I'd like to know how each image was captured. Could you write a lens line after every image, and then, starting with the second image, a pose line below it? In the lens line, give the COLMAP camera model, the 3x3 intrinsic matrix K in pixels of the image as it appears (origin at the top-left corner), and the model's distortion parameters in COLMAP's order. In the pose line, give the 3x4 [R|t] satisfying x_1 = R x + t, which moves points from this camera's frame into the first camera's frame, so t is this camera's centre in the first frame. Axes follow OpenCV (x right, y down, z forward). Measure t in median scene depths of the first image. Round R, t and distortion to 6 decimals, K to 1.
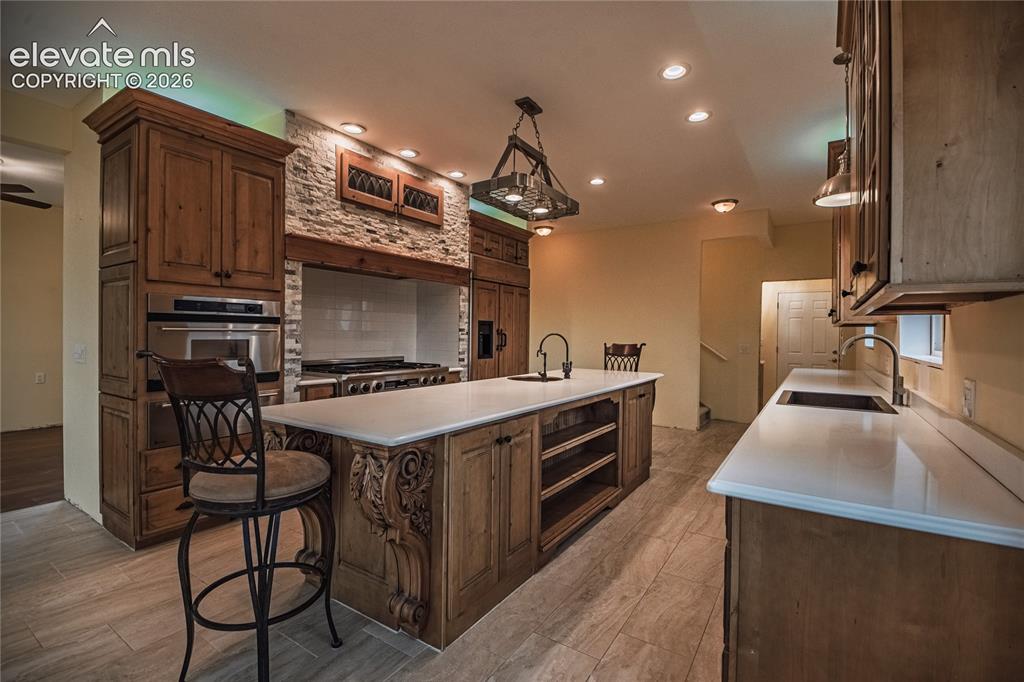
lens RADIAL K [[438.0, 0, 521.7], [0, 438.0, 339.5], [0, 0, 1]] dist [0.011536, -0.018369]
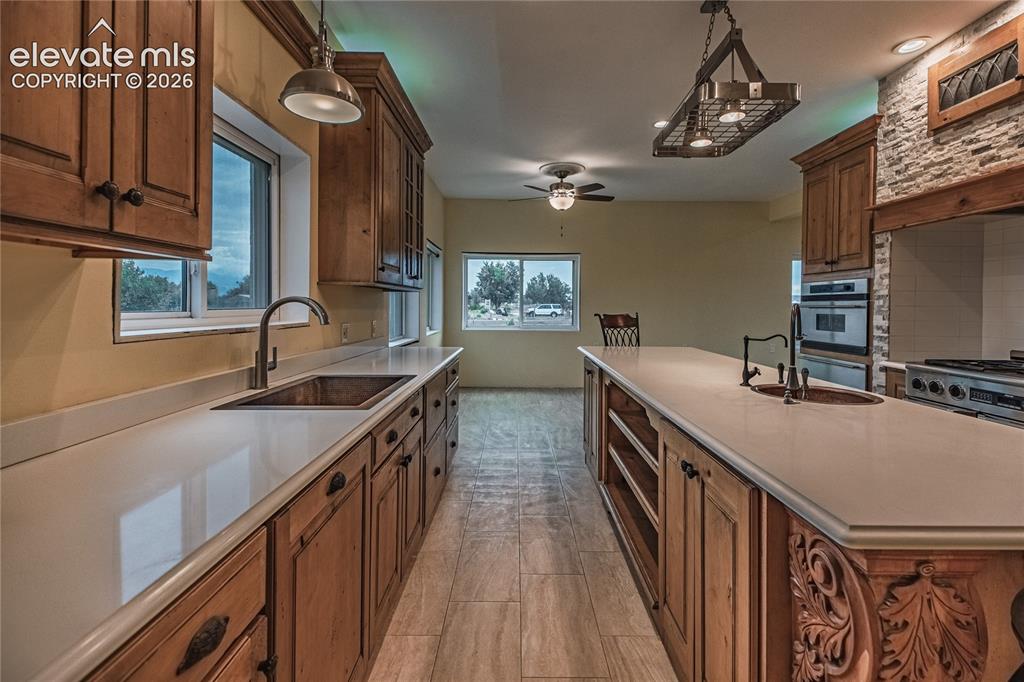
lens RADIAL K [[449.8, 0, 525.7], [0, 449.8, 310.6], [0, 0, 1]] dist [0.024323, -0.015227]
pose [[-0.819892, -0.013422, -0.572361, 0.657608], [-0.027044, 0.999517, 0.015301, -0.005585], [0.571879, 0.028024, -0.819859, 1.338171]]
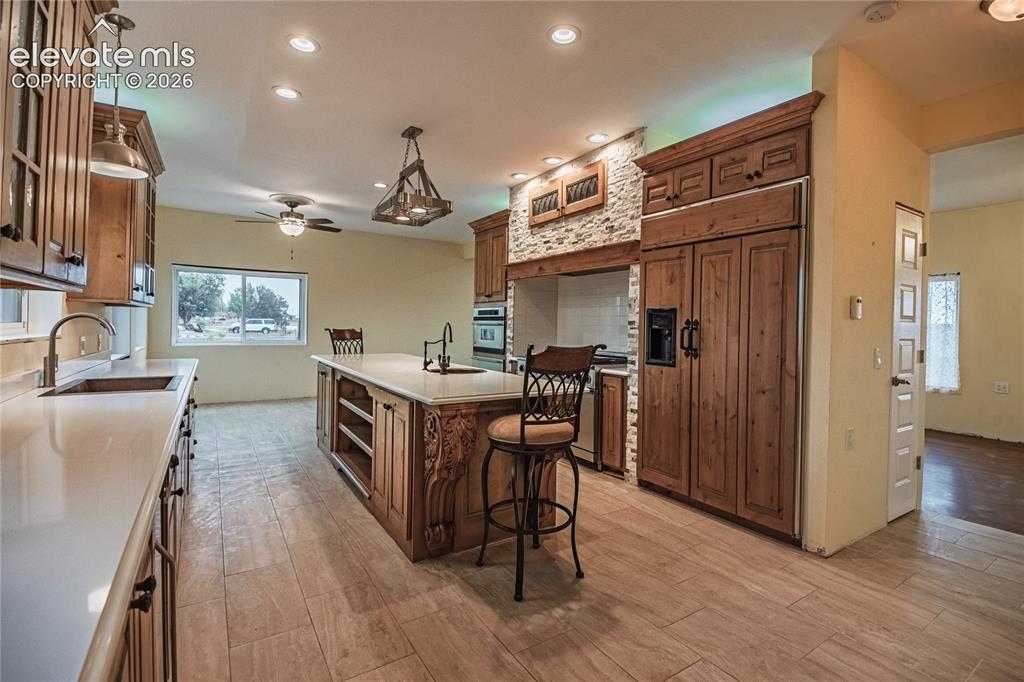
lens RADIAL K [[453.1, 0, 509.4], [0, 453.1, 328.0], [0, 0, 1]] dist [0.022251, -0.000189]
pose [[-0.393083, -0.014384, -0.919390, 0.963803], [-0.035857, 0.999357, -0.000304, -0.006825], [0.918803, 0.032847, -0.393346, 1.608433]]
